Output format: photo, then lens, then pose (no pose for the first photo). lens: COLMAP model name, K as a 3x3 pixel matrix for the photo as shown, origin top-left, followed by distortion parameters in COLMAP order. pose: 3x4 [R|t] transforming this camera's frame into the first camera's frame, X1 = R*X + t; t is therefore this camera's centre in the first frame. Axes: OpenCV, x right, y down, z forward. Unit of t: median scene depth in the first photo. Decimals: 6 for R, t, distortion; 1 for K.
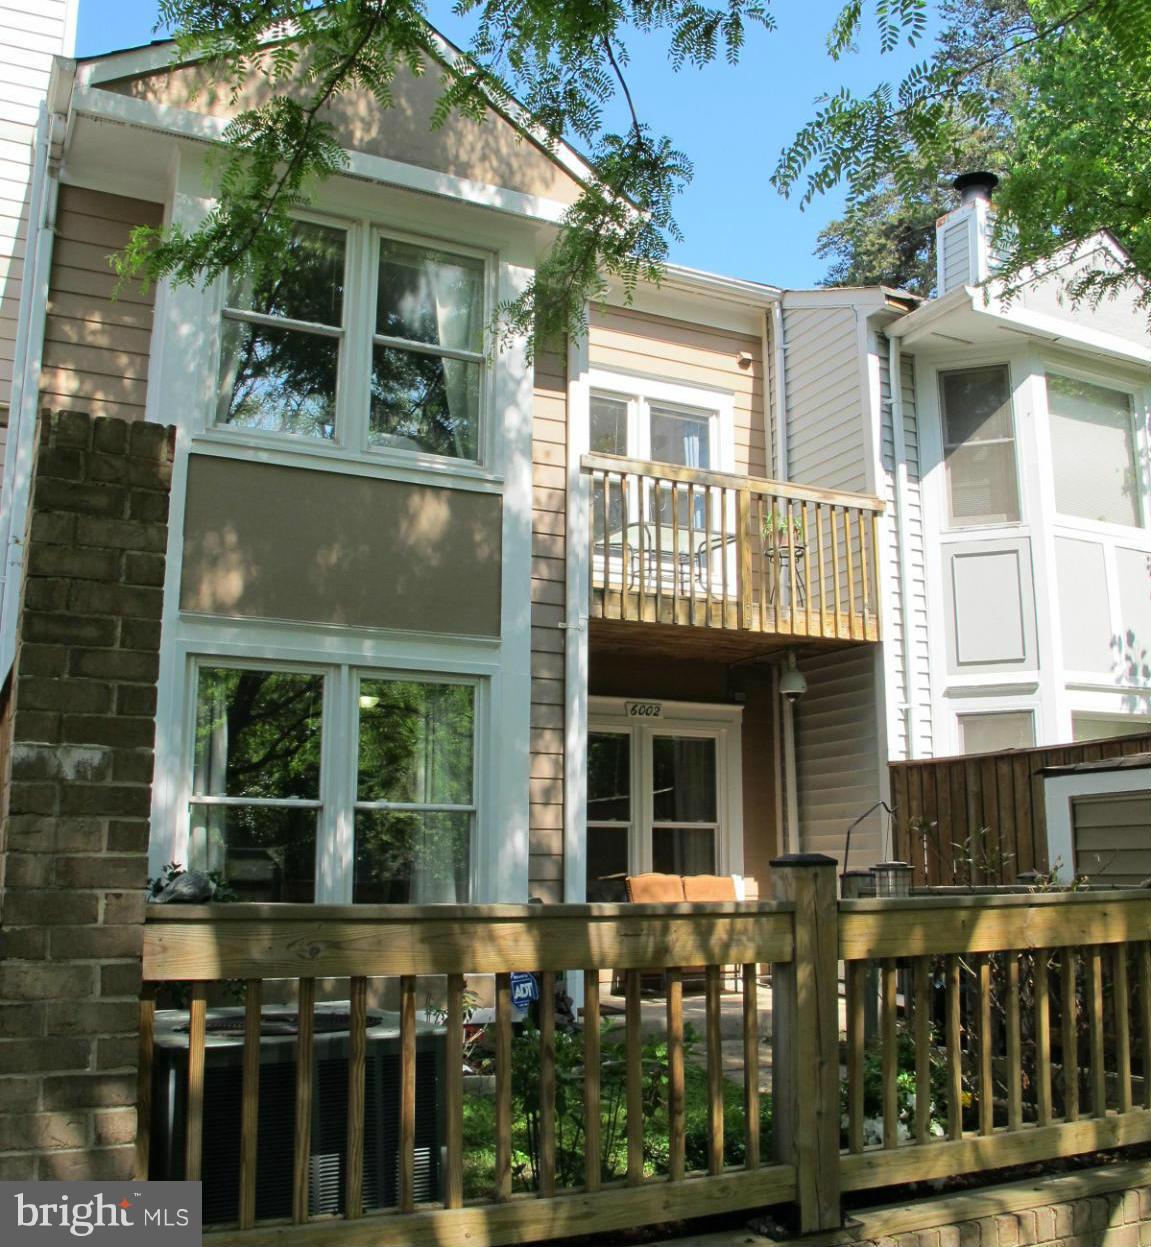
lens RADIAL K [[1318.4, 0, 575.5], [0, 1318.4, 623.5], [0, 0, 1]] dist [-0.180535, 0.333240]
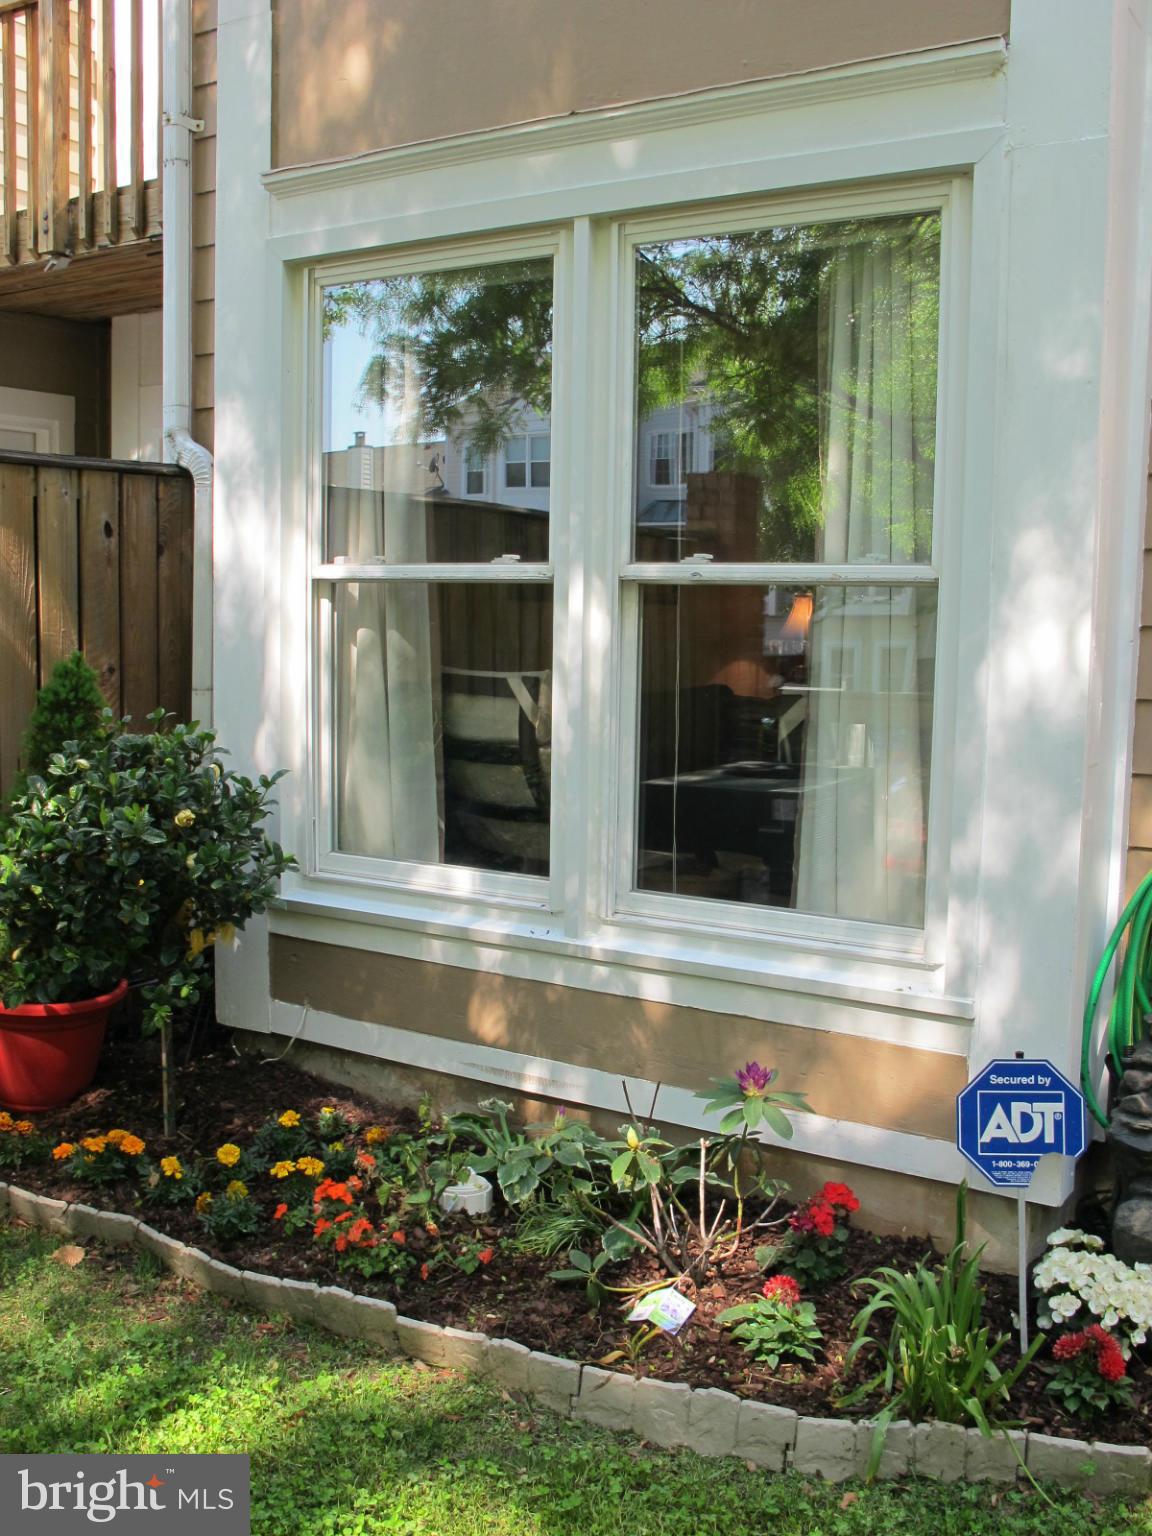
lens RADIAL K [[1545.6, 0, 576.0], [0, 1545.6, 768.0], [0, 0, 1]] dist [-0.099552, 0.092292]
pose [[0.528093, 0.096068, -0.843735, 0.189669], [0.144406, 0.968949, 0.200709, 0.084315], [0.836818, -0.227834, 0.497822, 0.624735]]
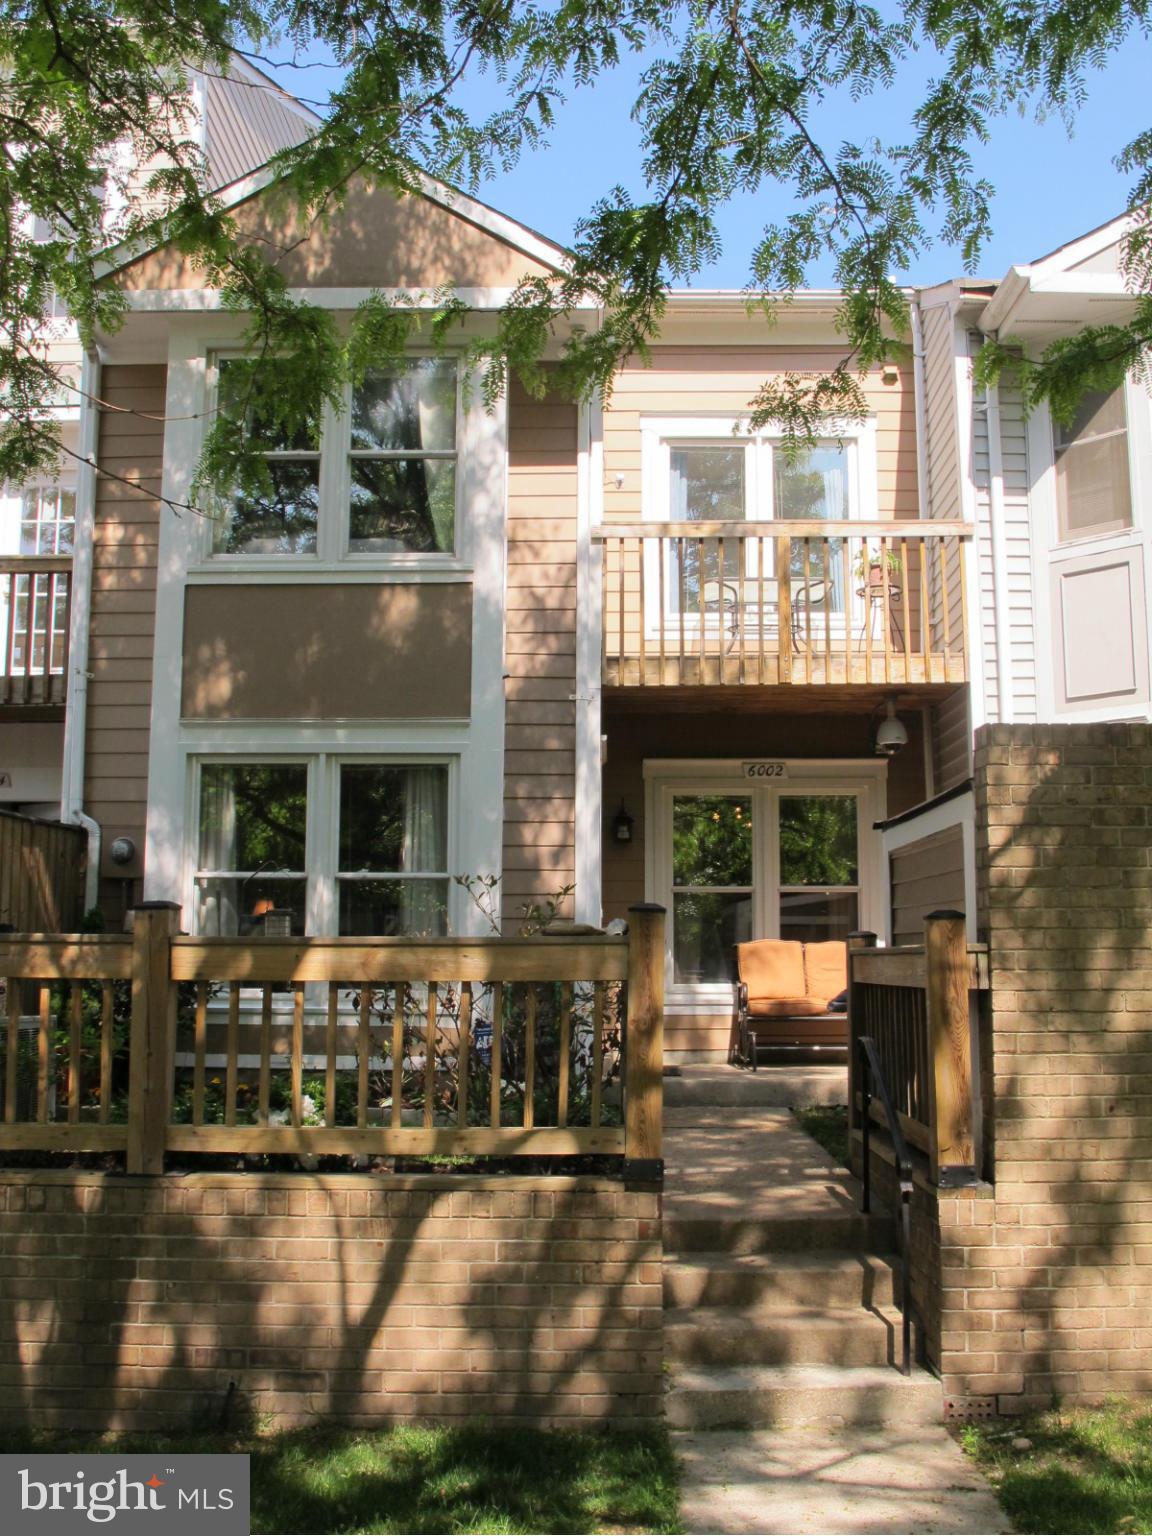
lens RADIAL K [[1545.6, 0, 576.0], [0, 1545.6, 768.0], [0, 0, 1]] dist [-0.099552, 0.092292]
pose [[0.885743, -0.054840, -0.460926, 0.537512], [0.084704, 0.995419, 0.044339, 0.003425], [0.456383, -0.078315, 0.886330, -0.069906]]
